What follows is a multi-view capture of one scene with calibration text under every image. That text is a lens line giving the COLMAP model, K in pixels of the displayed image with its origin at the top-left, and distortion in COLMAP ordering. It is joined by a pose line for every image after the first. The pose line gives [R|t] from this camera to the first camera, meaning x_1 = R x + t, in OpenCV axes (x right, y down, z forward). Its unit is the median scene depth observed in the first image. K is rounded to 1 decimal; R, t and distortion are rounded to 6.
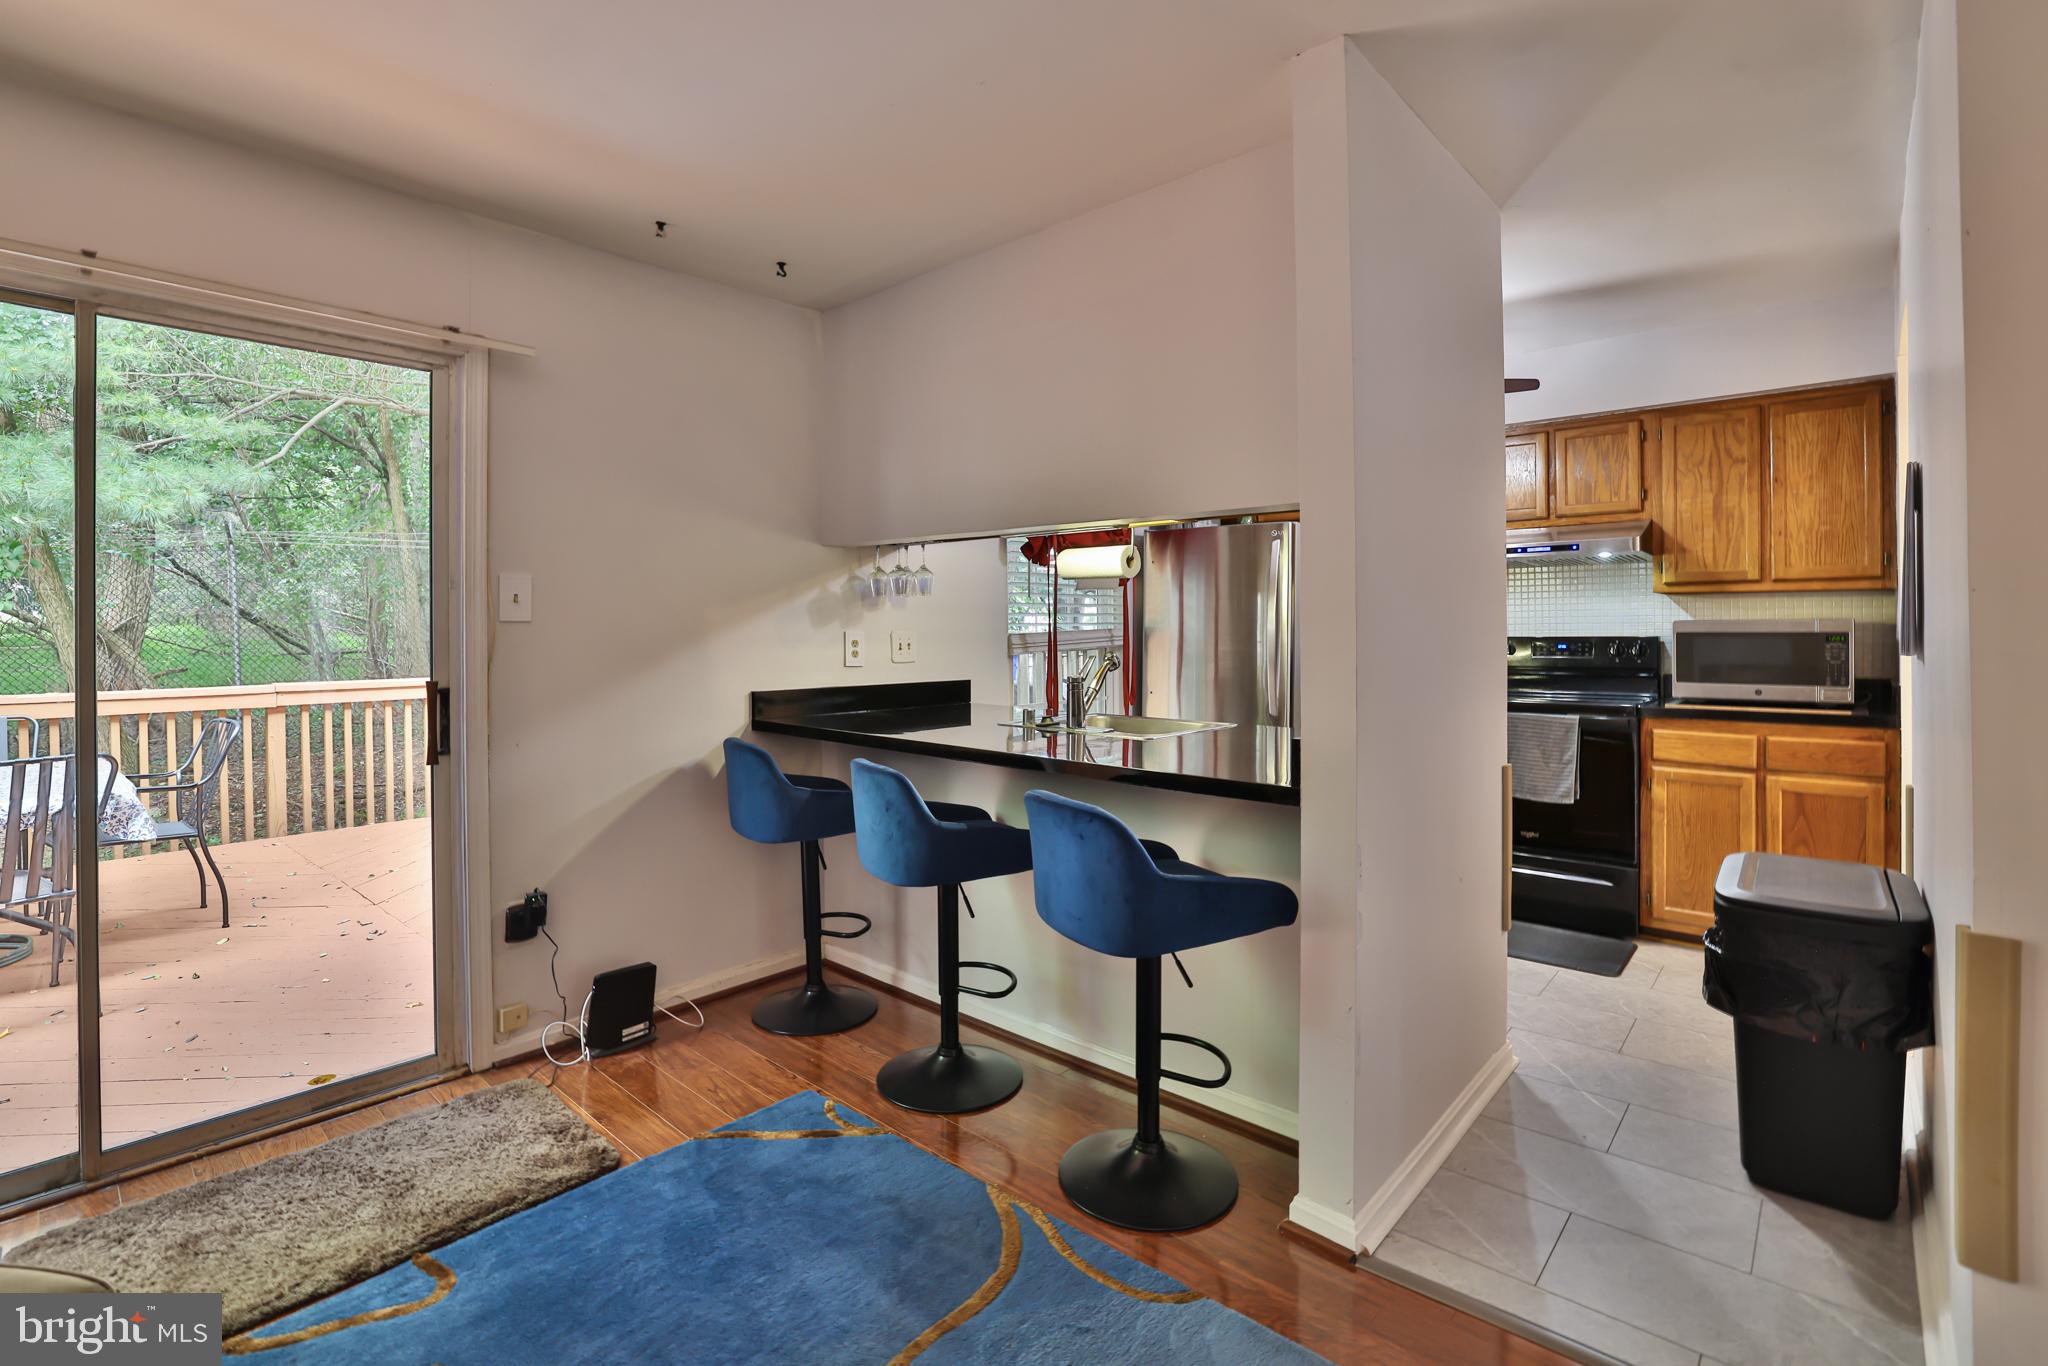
lens RADIAL K [[941.0, 0, 1048.2], [0, 941.0, 631.5], [0, 0, 1]] dist [-0.041167, 0.012474]
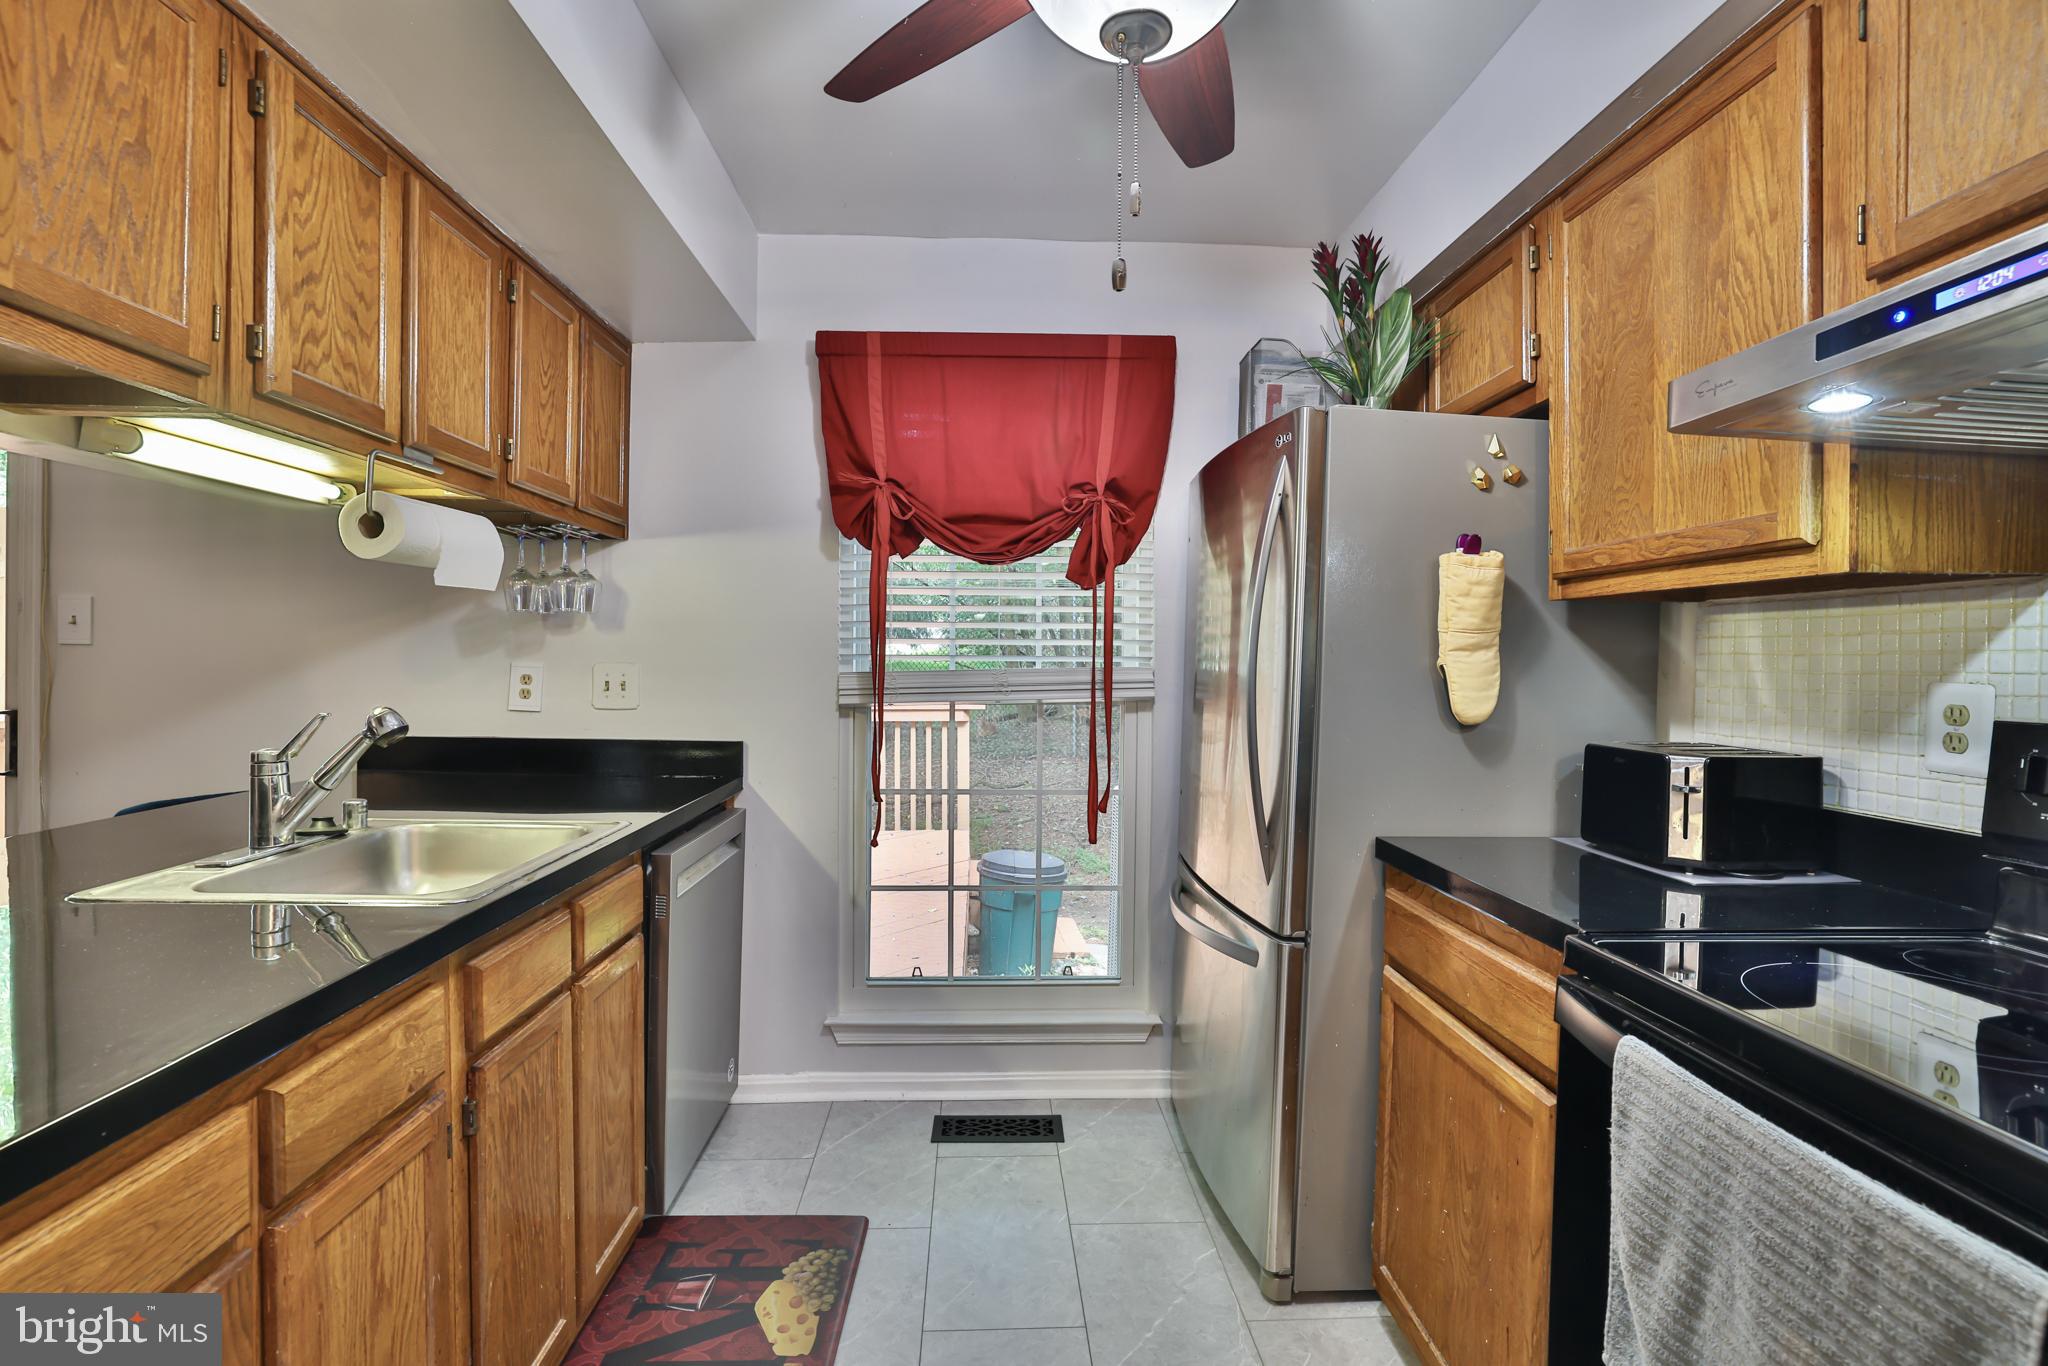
lens RADIAL K [[941.0, 0, 1002.2], [0, 941.0, 669.7], [0, 0, 1]] dist [-0.041167, 0.012474]
pose [[0.692942, 0.018613, -0.720753, 0.564007], [-0.014729, 0.999824, 0.011659, -0.008515], [0.720843, 0.002537, 0.693094, 0.780027]]
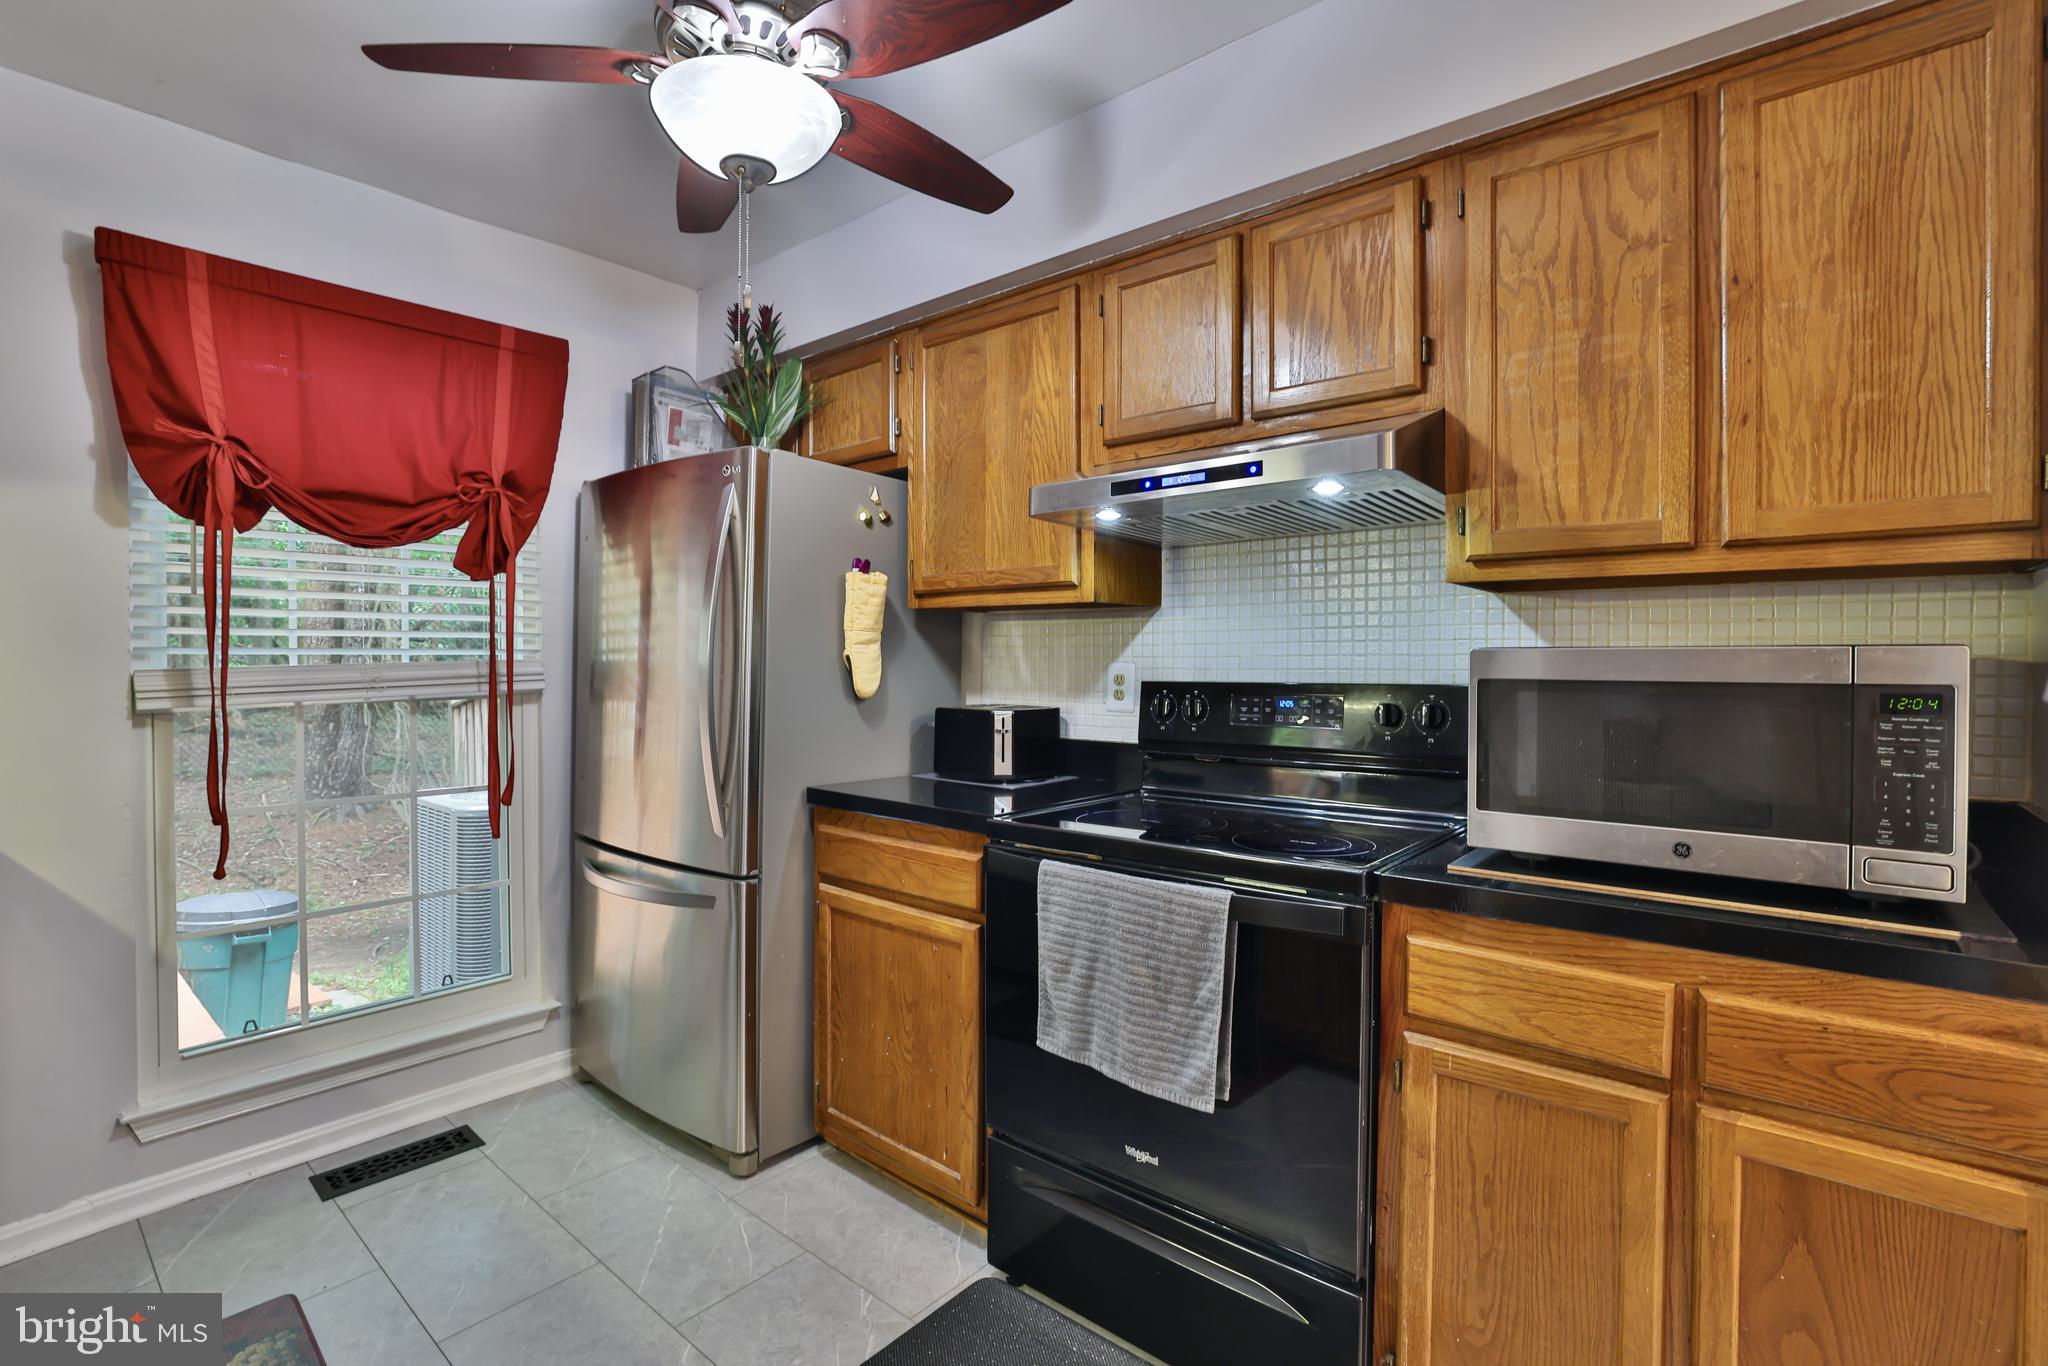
lens RADIAL K [[941.0, 0, 1037.3], [0, 941.0, 668.1], [0, 0, 1]] dist [-0.041167, 0.012474]
pose [[0.999452, 0.006416, 0.032476, 0.485152], [-0.006686, 0.999944, 0.008215, -0.005607], [-0.032422, -0.008428, 0.999439, 0.621061]]
